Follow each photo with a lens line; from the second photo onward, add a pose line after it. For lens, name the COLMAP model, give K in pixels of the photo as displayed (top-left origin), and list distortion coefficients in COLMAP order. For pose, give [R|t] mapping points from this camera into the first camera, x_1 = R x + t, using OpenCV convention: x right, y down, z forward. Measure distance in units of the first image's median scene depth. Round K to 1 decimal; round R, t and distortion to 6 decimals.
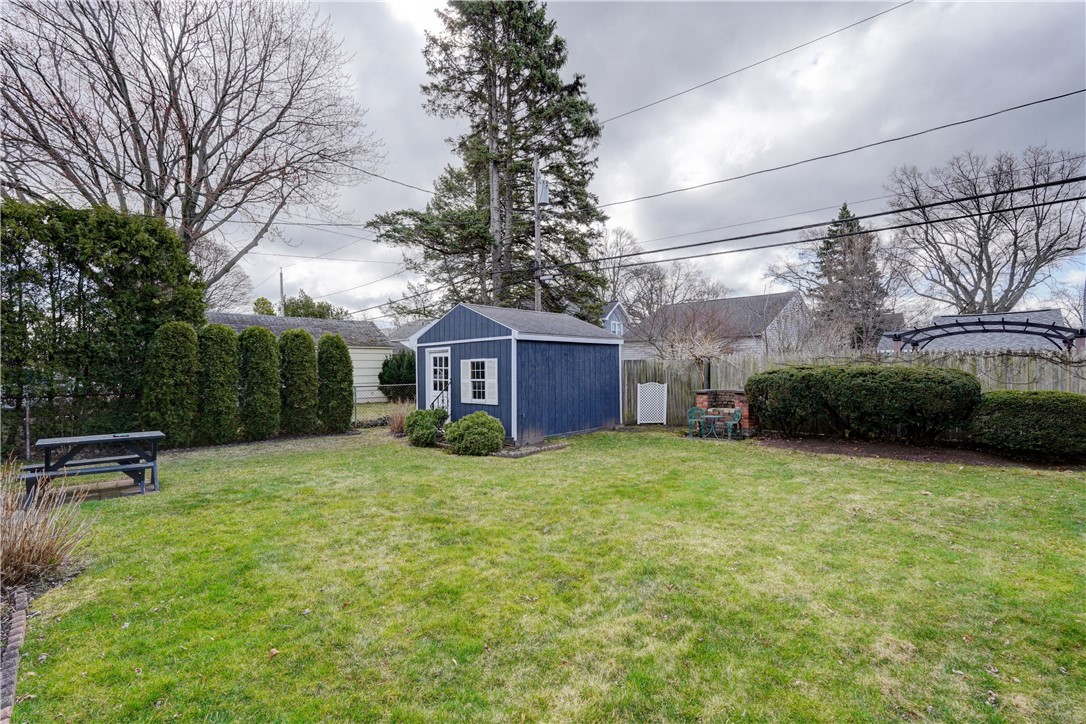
lens RADIAL K [[485.6, 0, 545.3], [0, 485.6, 360.9], [0, 0, 1]] dist [-0.004478, 0.000120]
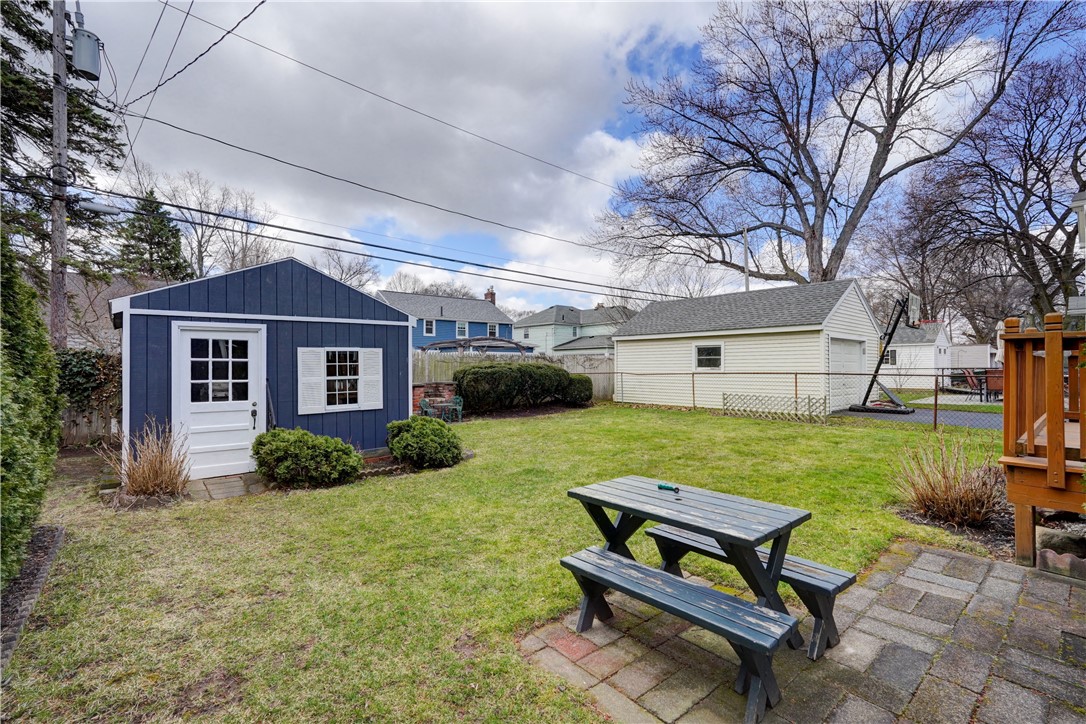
lens RADIAL K [[485.6, 0, 545.3], [0, 485.6, 360.9], [0, 0, 1]] dist [-0.004478, 0.000120]
pose [[0.078284, 0.014767, 0.996822, -0.757125], [-0.010602, 0.999846, -0.013979, 0.019991], [-0.996875, -0.009474, 0.078428, 0.598622]]
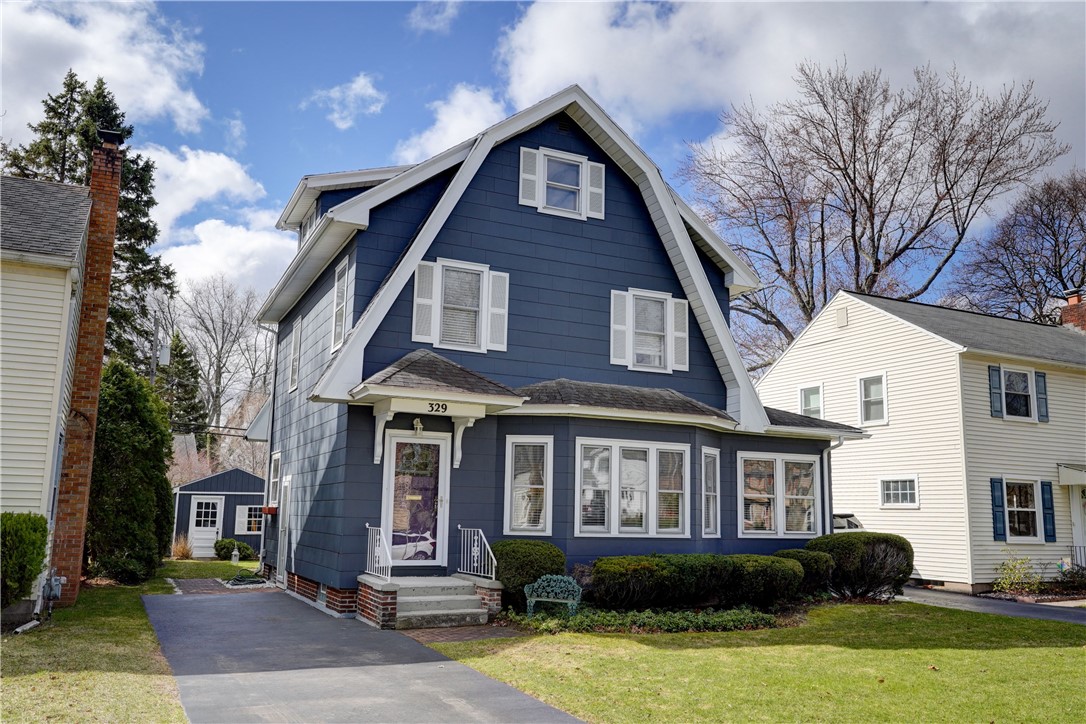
lens RADIAL K [[872.1, 0, 544.4], [0, 872.1, 373.4], [0, 0, 1]] dist [0.009029, 0.002757]
pose [[0.329006, 0.164984, 0.929804, -2.364768], [-0.037293, 0.986122, -0.161781, -0.003739], [-0.943591, 0.018551, 0.330593, -0.783797]]
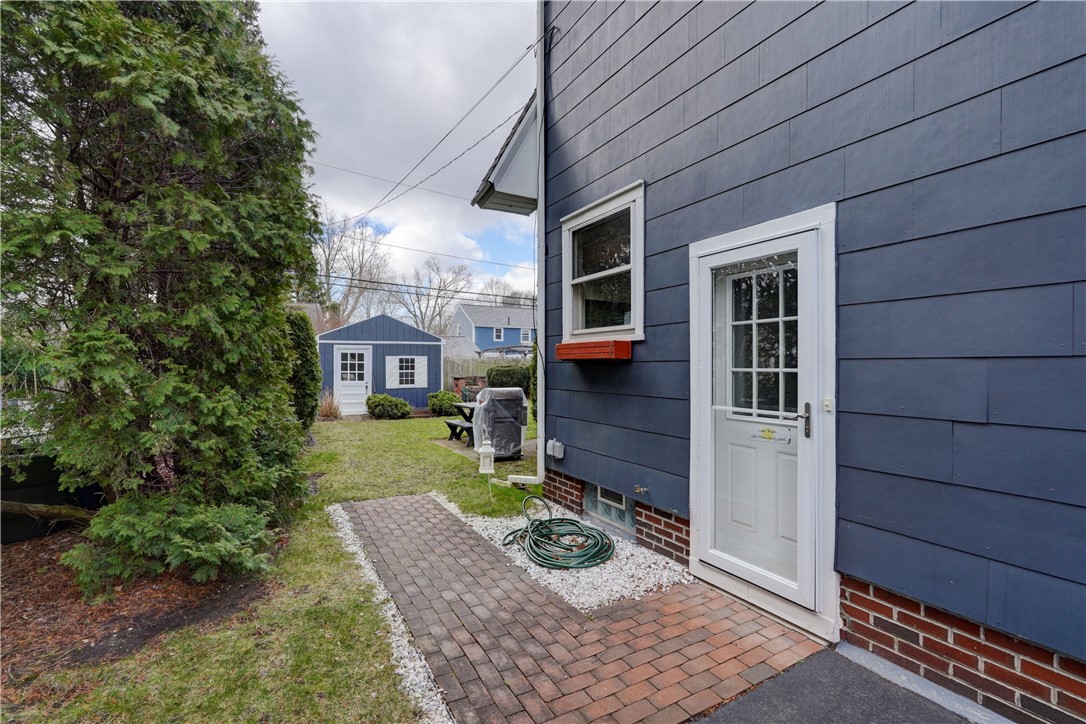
lens RADIAL K [[494.9, 0, 543.0], [0, 494.9, 362.0], [0, 0, 1]] dist [-0.001048, 0.000025]
pose [[0.277542, 0.013528, 0.960618, -1.308695], [-0.017669, 0.999804, -0.008975, 0.017193], [-0.960551, -0.014482, 0.277727, 0.198231]]
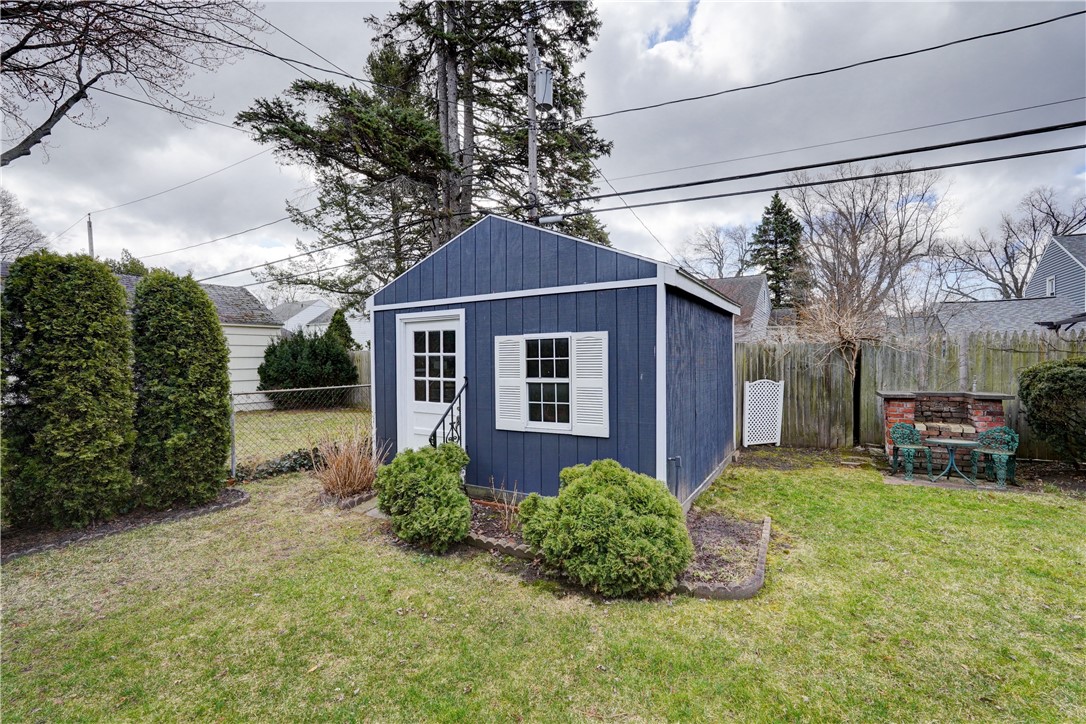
lens RADIAL K [[478.2, 0, 543.0], [0, 478.2, 362.0], [0, 0, 1]] dist [0.000663, 0.000062]
pose [[0.970870, -0.000566, 0.239608, -0.229562], [-0.003954, 0.999823, 0.018386, 0.013087], [-0.239576, -0.018798, 0.970696, 0.524303]]
